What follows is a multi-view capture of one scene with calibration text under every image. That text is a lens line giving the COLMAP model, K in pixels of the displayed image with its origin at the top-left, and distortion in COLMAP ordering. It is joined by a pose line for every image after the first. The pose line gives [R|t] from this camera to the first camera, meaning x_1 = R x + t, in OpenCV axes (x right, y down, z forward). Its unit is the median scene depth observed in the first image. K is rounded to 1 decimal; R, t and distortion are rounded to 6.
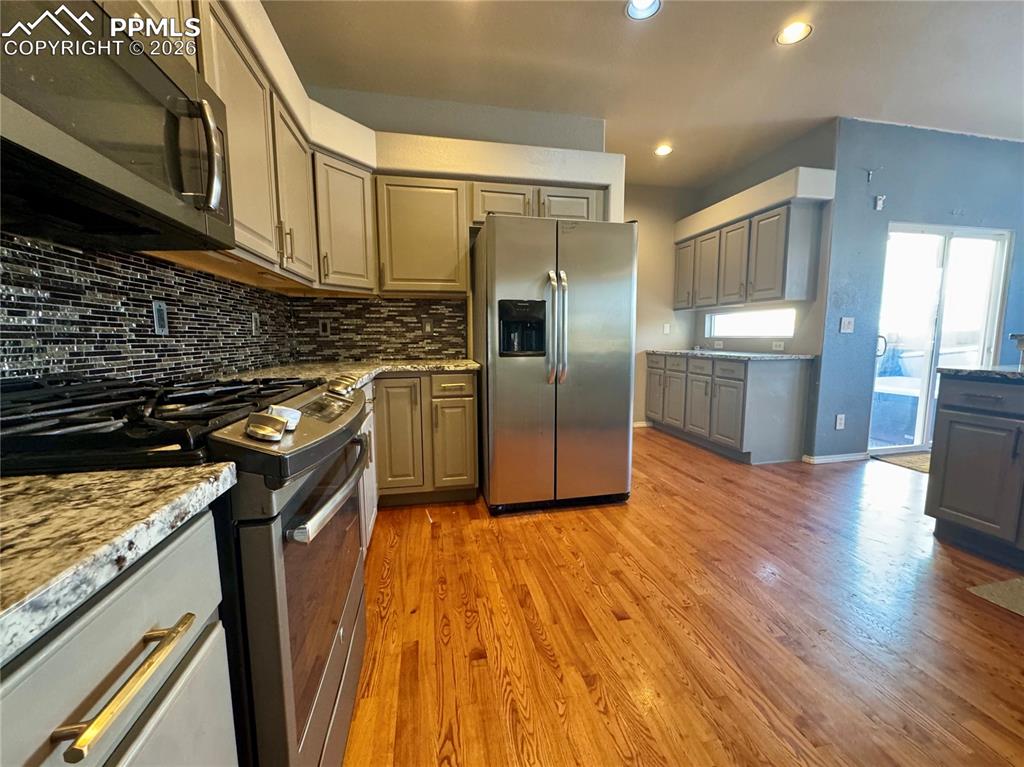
lens RADIAL K [[408.3, 0, 511.4], [0, 408.3, 383.4], [0, 0, 1]] dist [-0.004764, 0.000058]
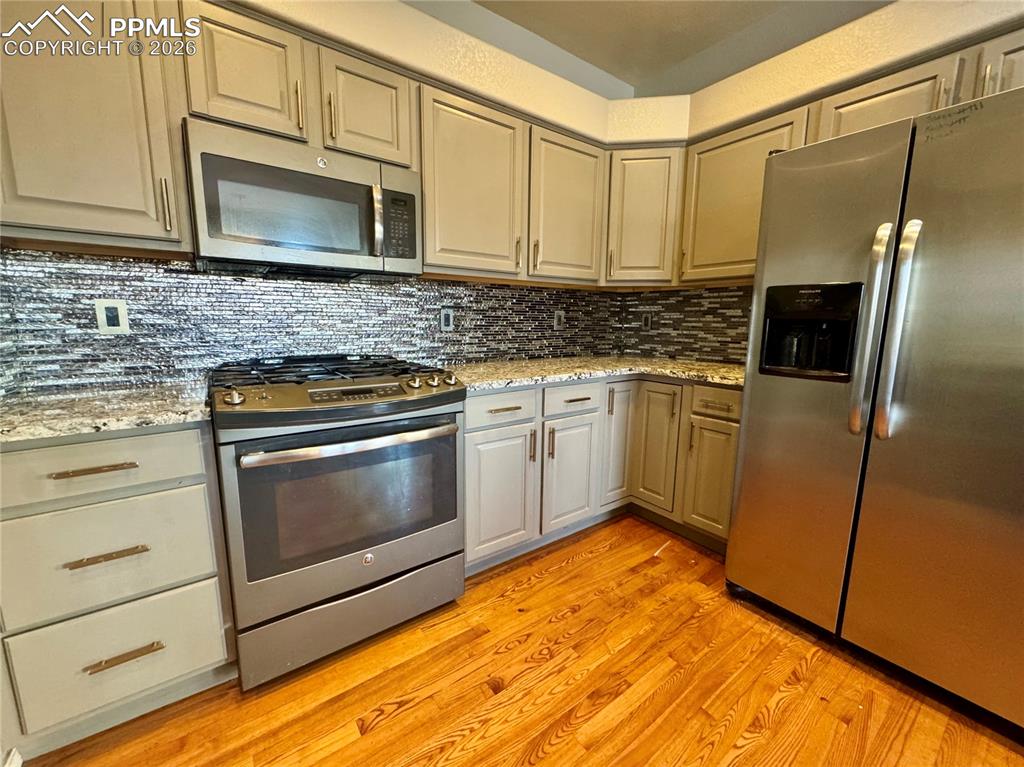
lens RADIAL K [[408.3, 0, 511.4], [0, 408.3, 383.4], [0, 0, 1]] dist [-0.004764, 0.000058]
pose [[0.413283, 0.149839, -0.898190, 0.375335], [-0.115740, 0.987013, 0.111401, -0.070953], [0.903217, 0.057916, 0.425258, 0.332850]]
